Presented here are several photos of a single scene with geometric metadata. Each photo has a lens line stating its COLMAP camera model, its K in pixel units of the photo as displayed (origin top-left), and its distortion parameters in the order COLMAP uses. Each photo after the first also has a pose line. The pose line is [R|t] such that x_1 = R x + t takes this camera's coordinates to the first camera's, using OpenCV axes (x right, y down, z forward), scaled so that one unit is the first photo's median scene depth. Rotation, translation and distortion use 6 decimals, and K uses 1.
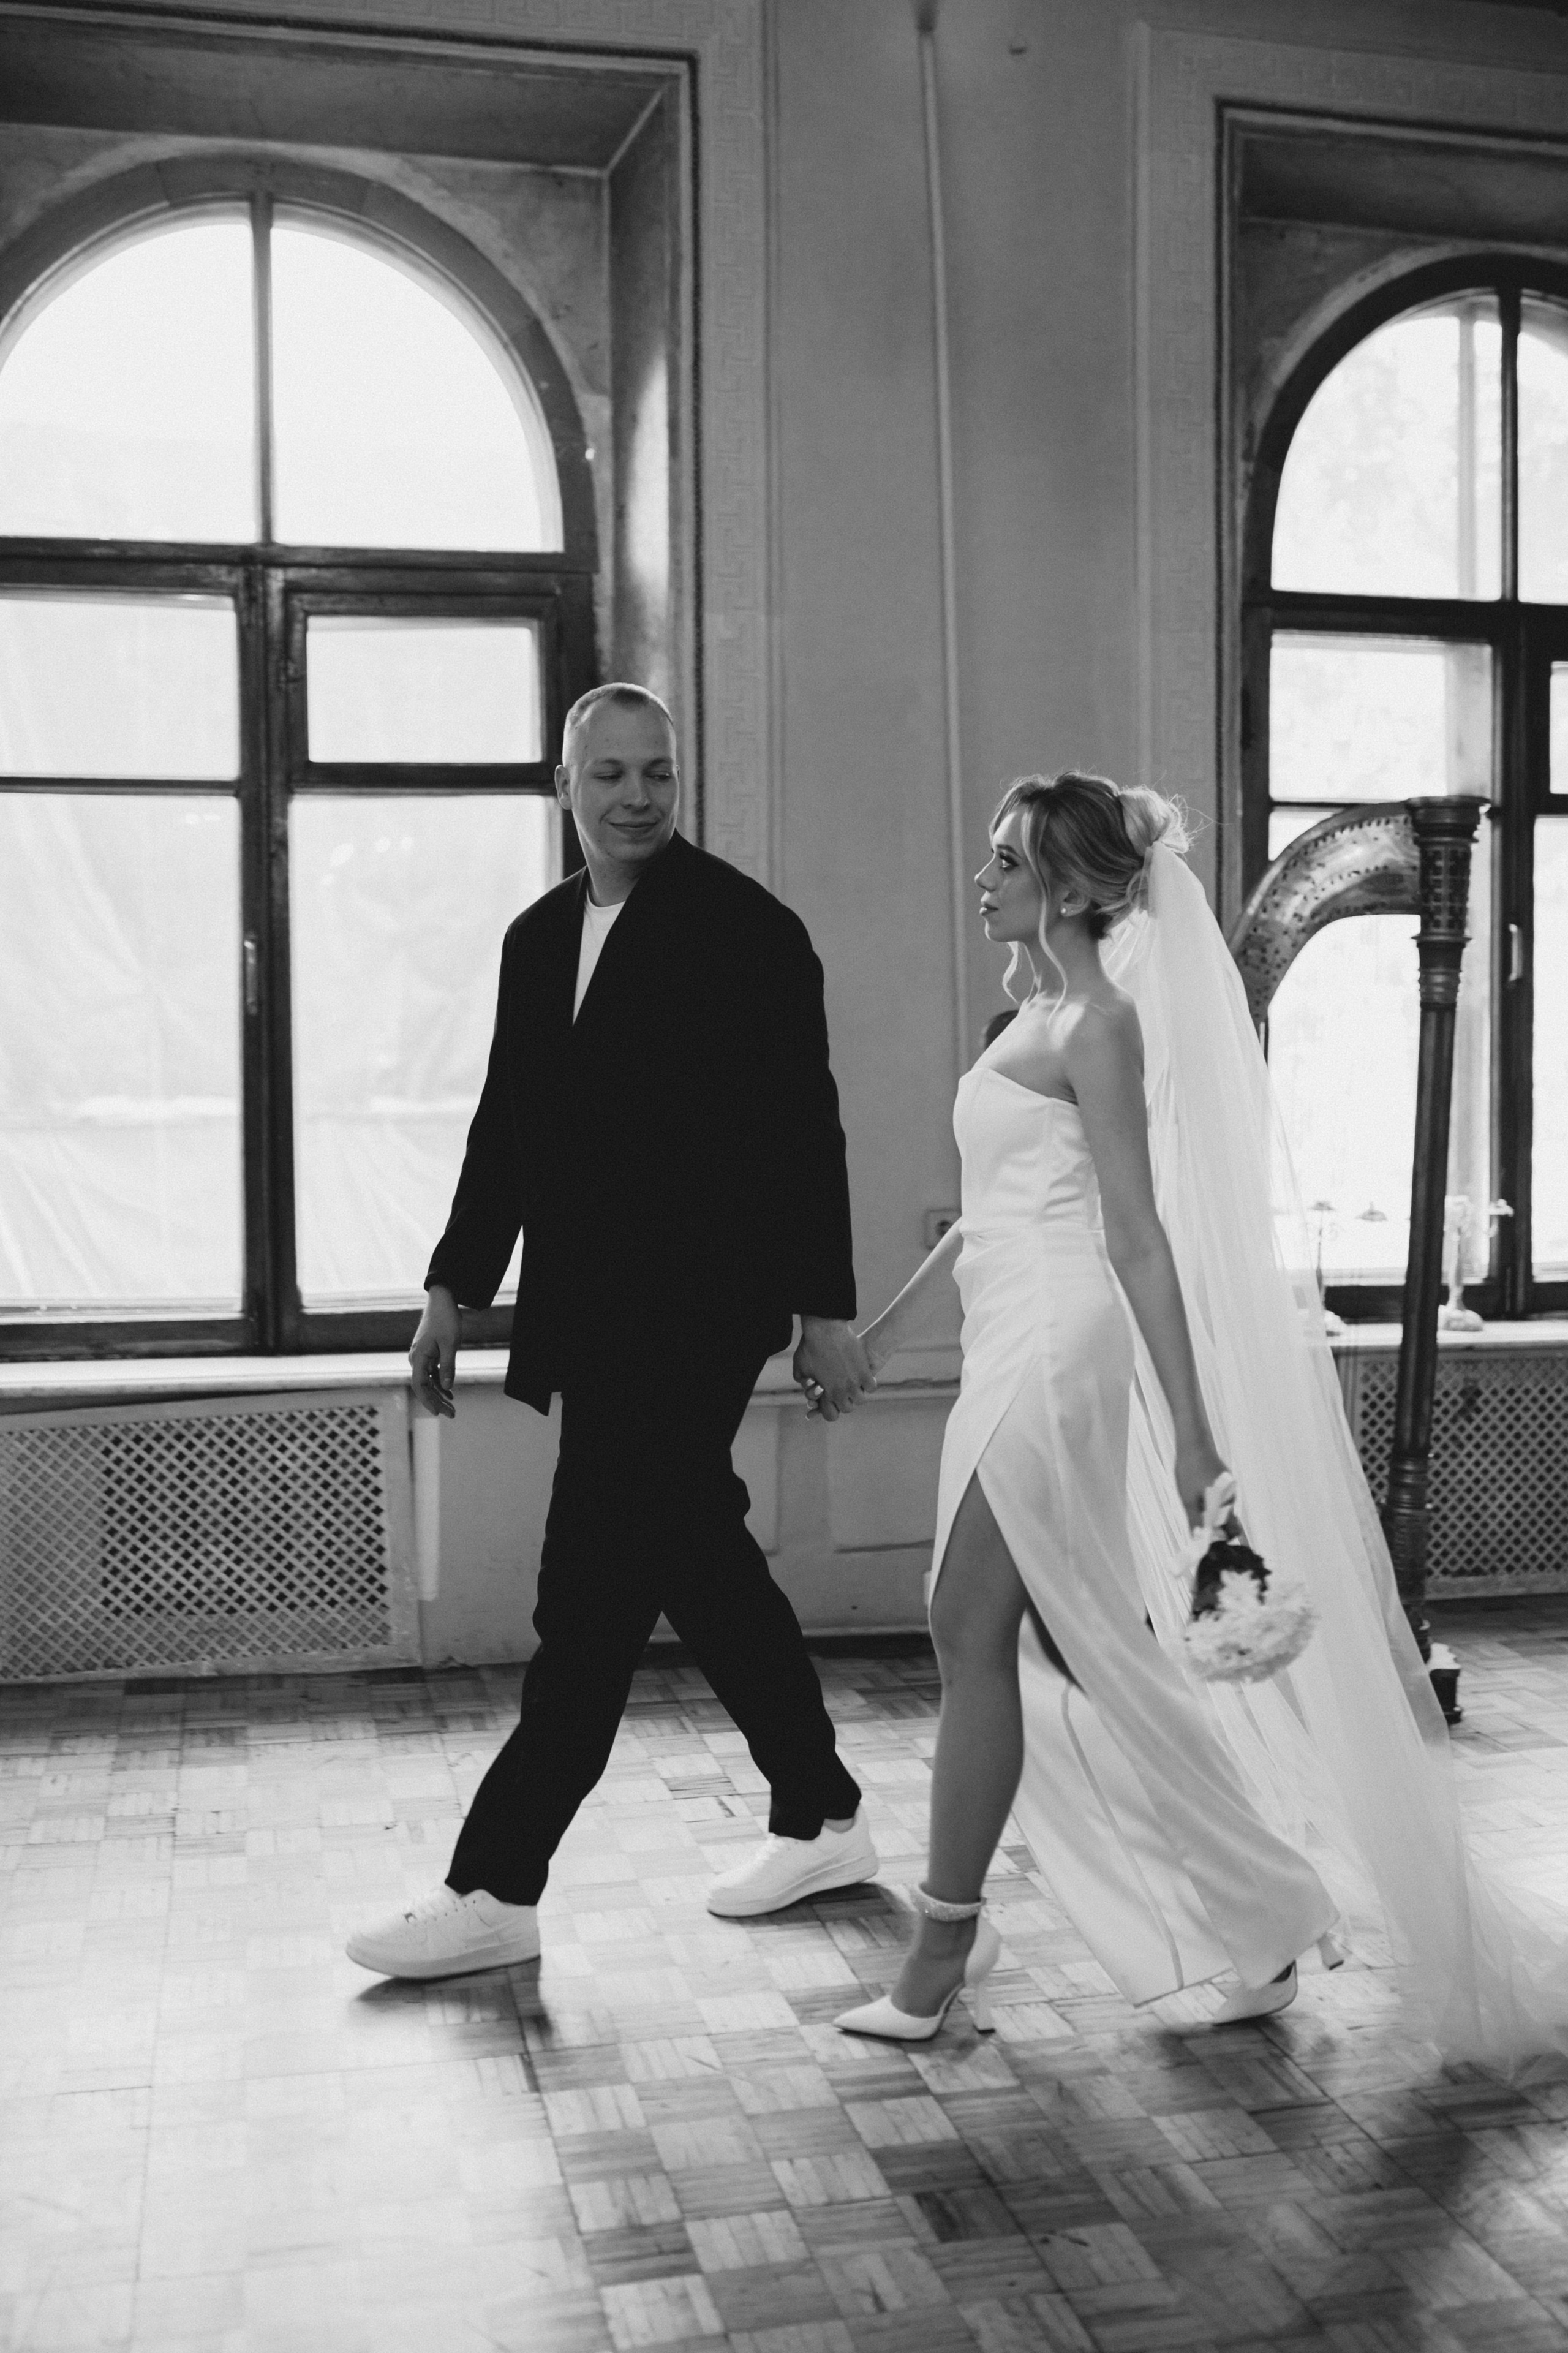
lens RADIAL K [[2398.1, 0, 788.4], [0, 2398.1, 1106.2], [0, 0, 1]] dist [-0.060729, 0.108504]
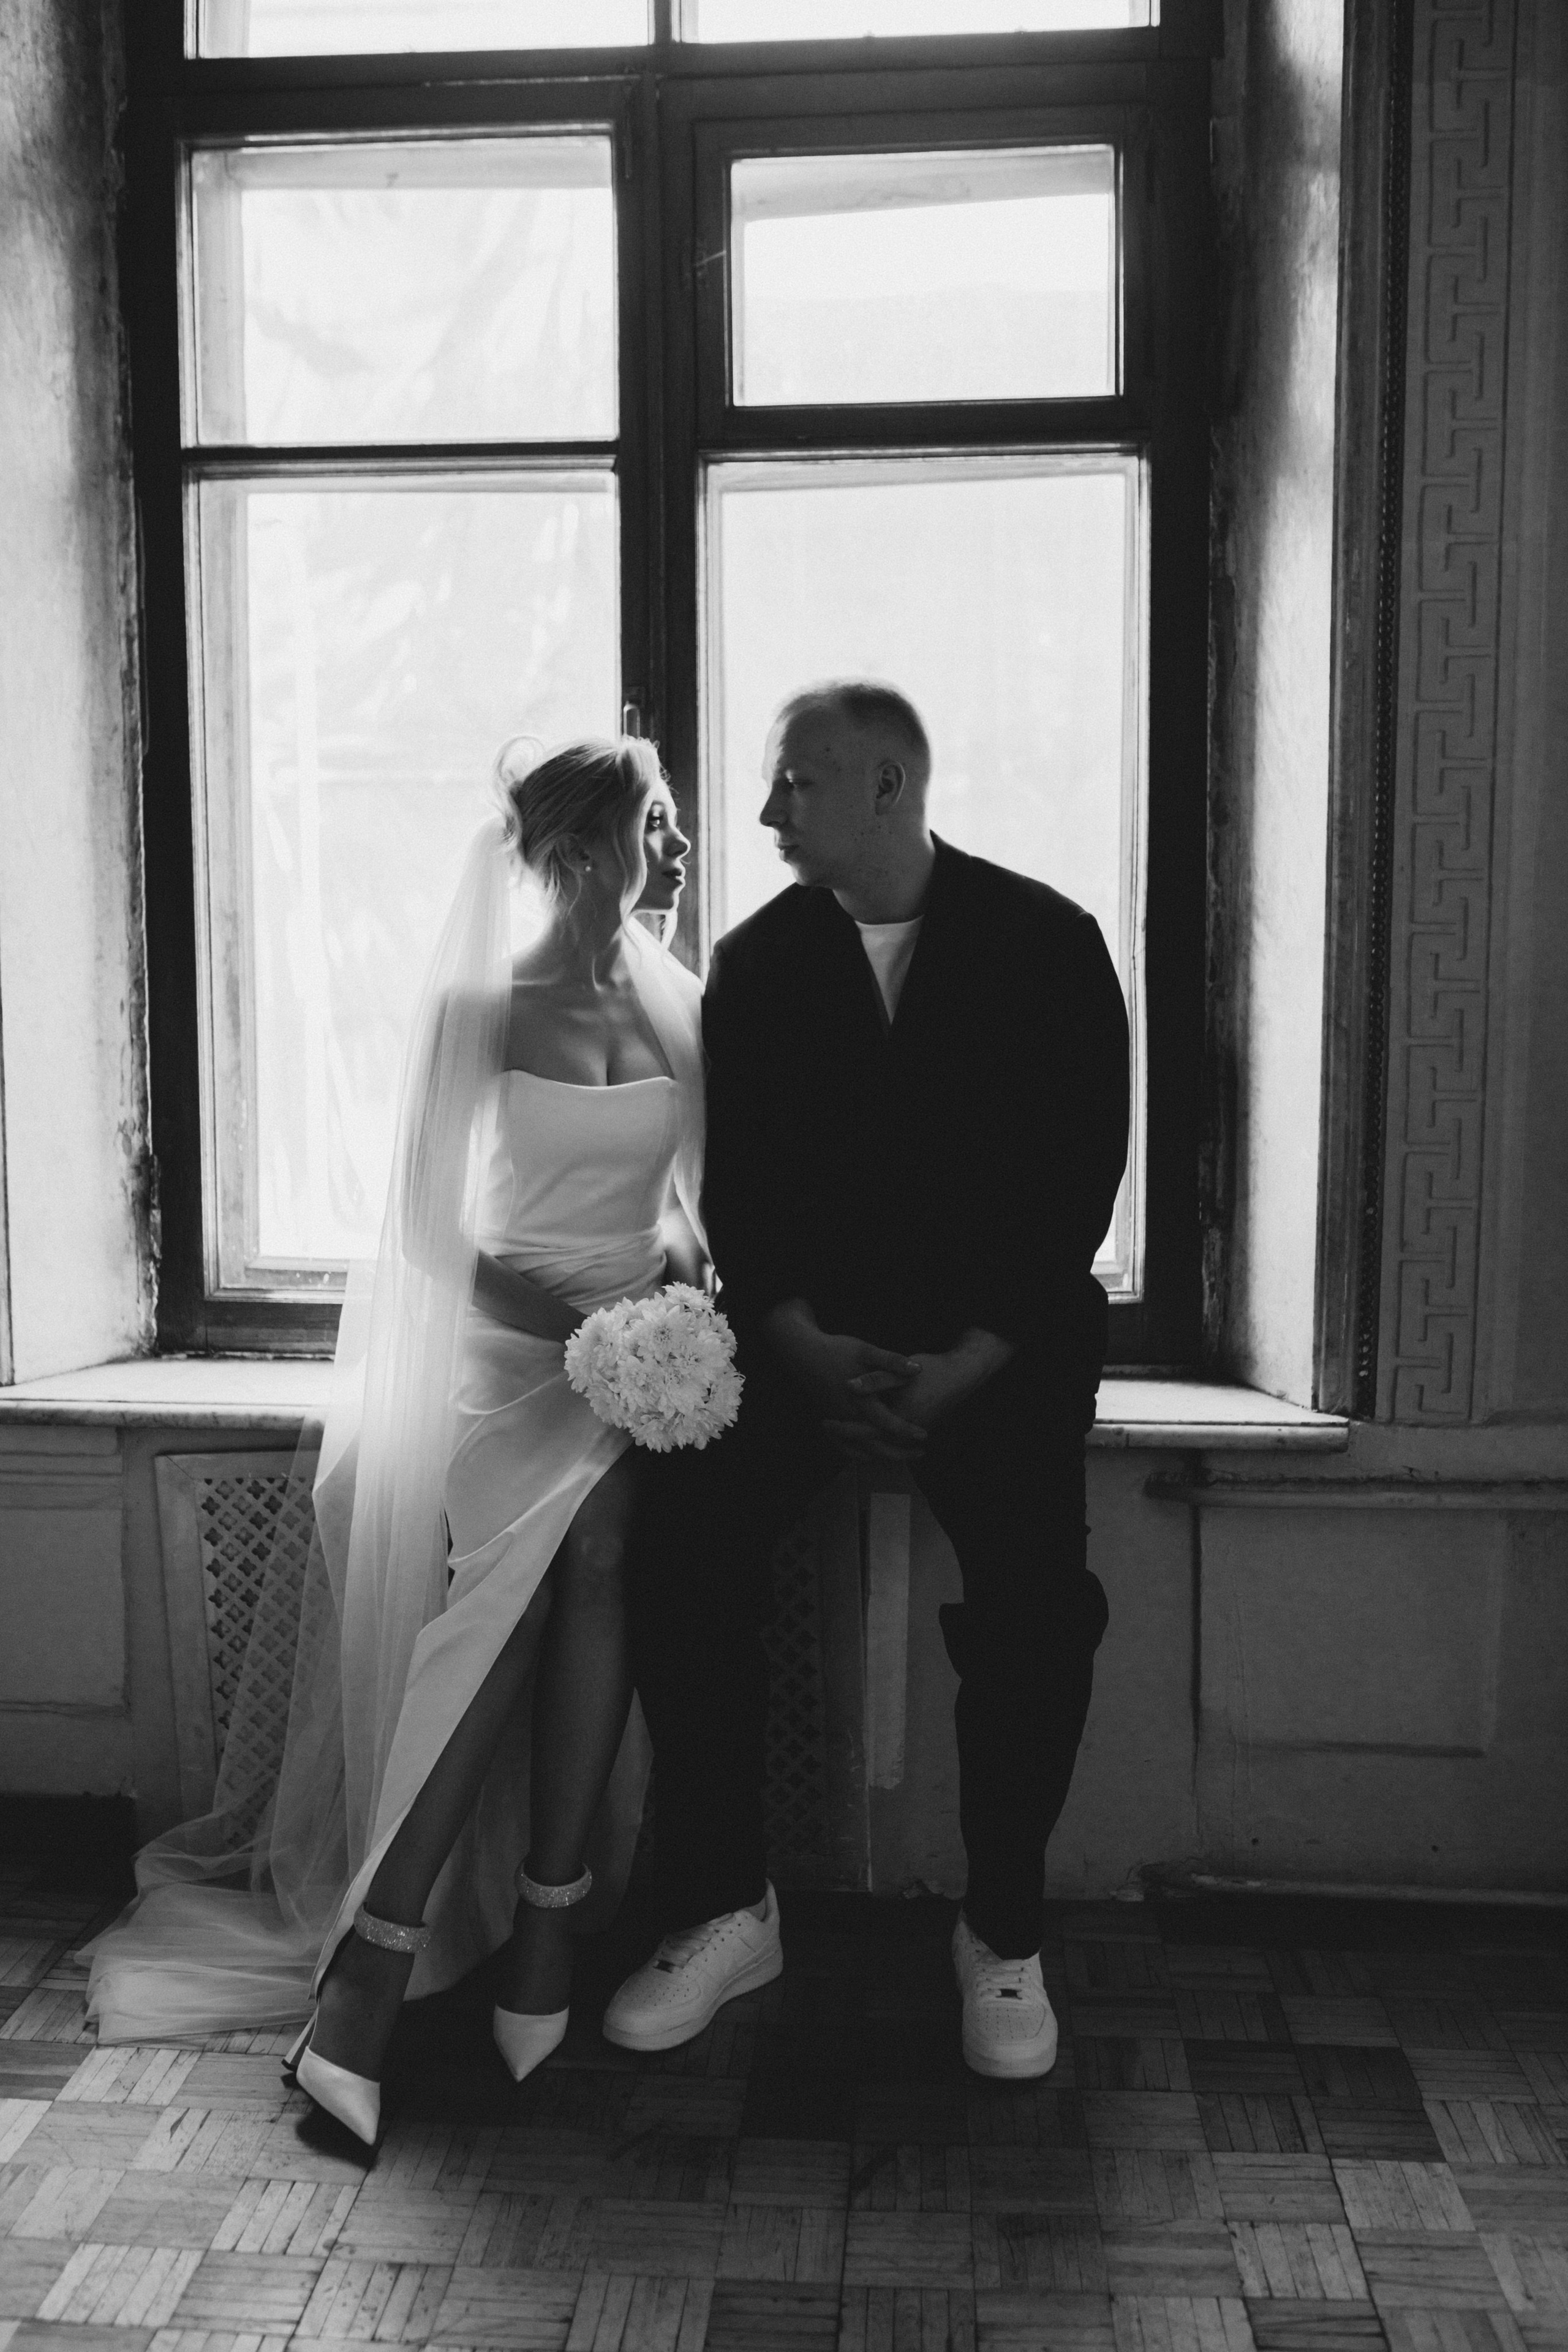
lens RADIAL K [[2261.0, 0, 773.9], [0, 2261.0, 1175.2], [0, 0, 1]] dist [-0.064234, 0.095090]
pose [[0.954860, 0.035885, -0.294881, -0.014475], [-0.013728, 0.996947, 0.076867, 0.007227], [0.296739, -0.069349, 0.952437, 0.461463]]
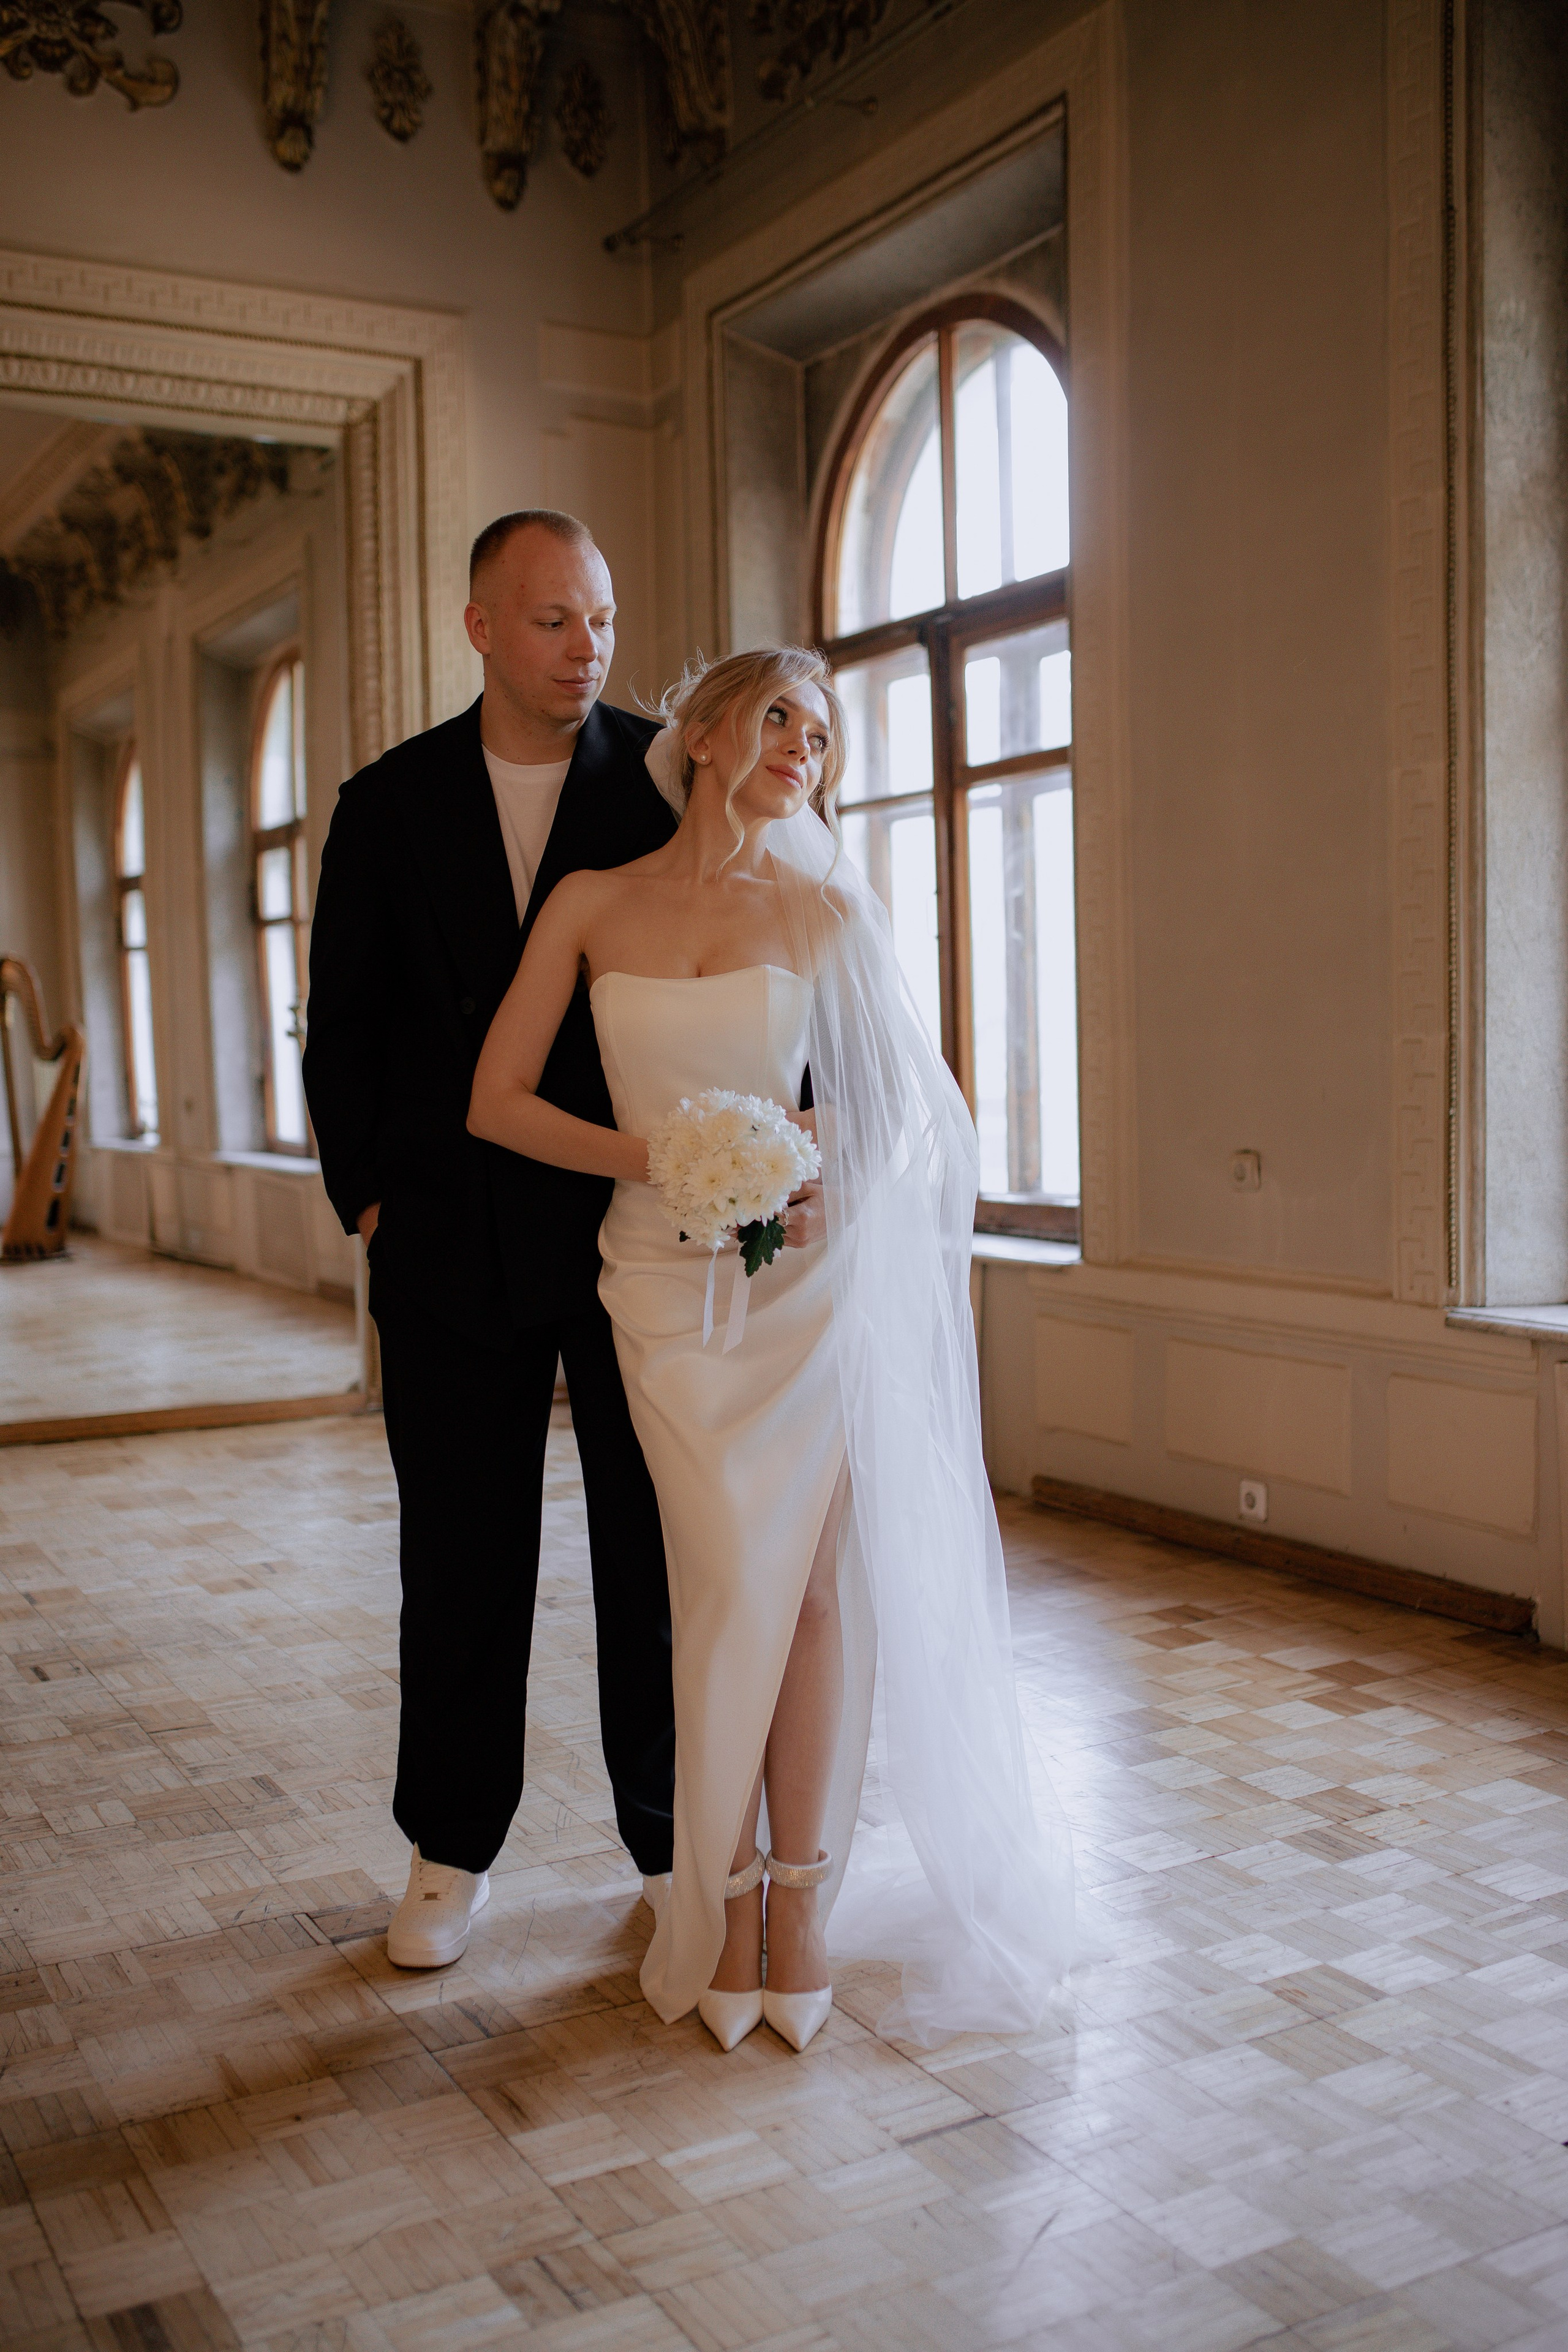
lens RADIAL K [[2261.0, 0, 773.9], [0, 2261.0, 1175.2], [0, 0, 1]] dist [-0.064234, 0.095090]
pose [[0.274674, 0.054298, -0.960003, 0.391441], [-0.009121, 0.998507, 0.053866, 0.013668], [0.961494, -0.006039, 0.274759, 0.450730]]
